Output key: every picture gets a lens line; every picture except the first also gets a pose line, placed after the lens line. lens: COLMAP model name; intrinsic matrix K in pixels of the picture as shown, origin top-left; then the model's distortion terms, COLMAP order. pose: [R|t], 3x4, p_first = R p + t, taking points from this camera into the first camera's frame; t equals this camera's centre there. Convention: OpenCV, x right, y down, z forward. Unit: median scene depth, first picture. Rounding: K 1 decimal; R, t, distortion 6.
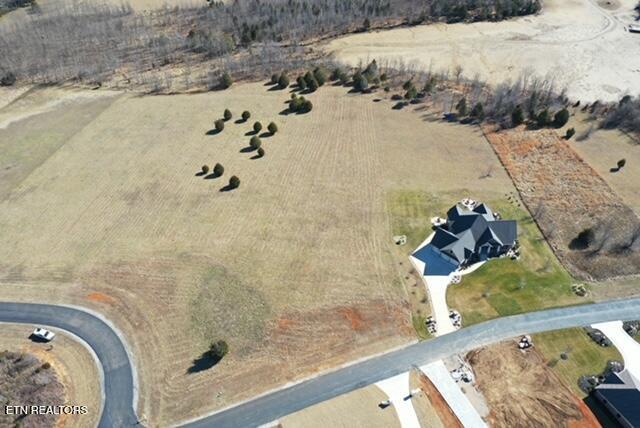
lens RADIAL K [[497.7, 0, 320.0], [0, 497.7, 214.0], [0, 0, 1]] dist [-0.004842, -0.005219]
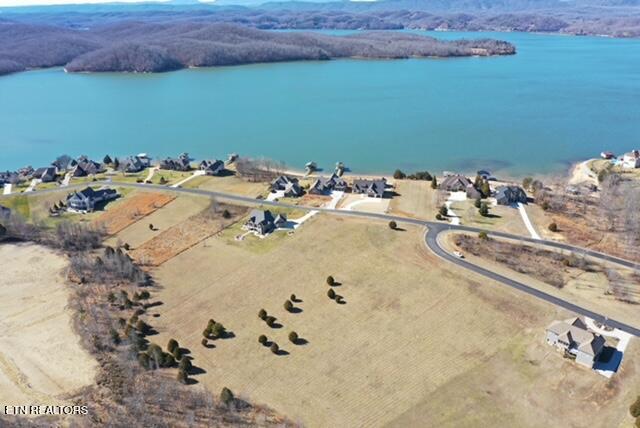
lens RADIAL K [[497.7, 0, 320.0], [0, 497.7, 214.0], [0, 0, 1]] dist [-0.004842, -0.005219]
pose [[-0.773500, -0.223697, 0.593007, -0.941501], [0.455328, 0.454716, 0.765447, -1.248353], [-0.440878, 0.862086, -0.249867, 1.168922]]
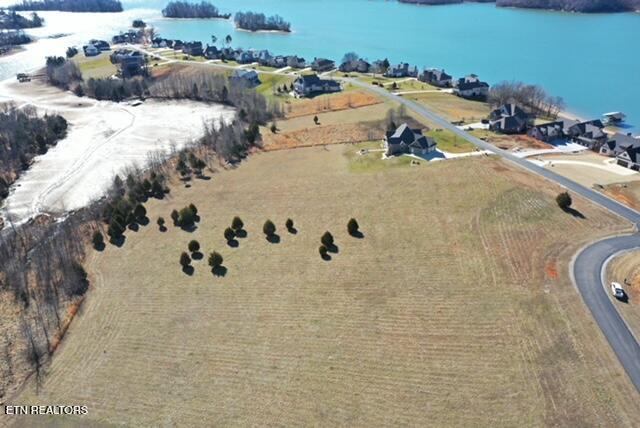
lens RADIAL K [[497.7, 0, 320.0], [0, 497.7, 214.0], [0, 0, 1]] dist [-0.004842, -0.005219]
pose [[0.002866, -0.428830, 0.903381, -0.957256], [0.704894, 0.641646, 0.302349, -0.383447], [-0.709307, 0.635921, 0.304118, 0.722130]]
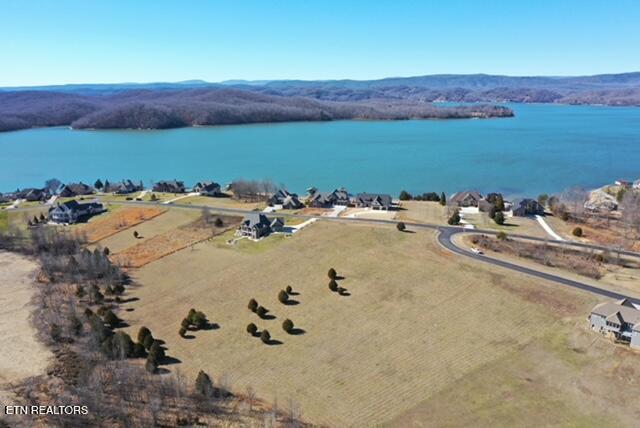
lens RADIAL K [[497.7, 0, 320.0], [0, 497.7, 214.0], [0, 0, 1]] dist [-0.004842, -0.005219]
pose [[-0.770617, -0.134697, 0.622902, -0.894144], [0.458476, 0.561726, 0.688668, -1.013240], [-0.442662, 0.816285, -0.371120, 1.316717]]
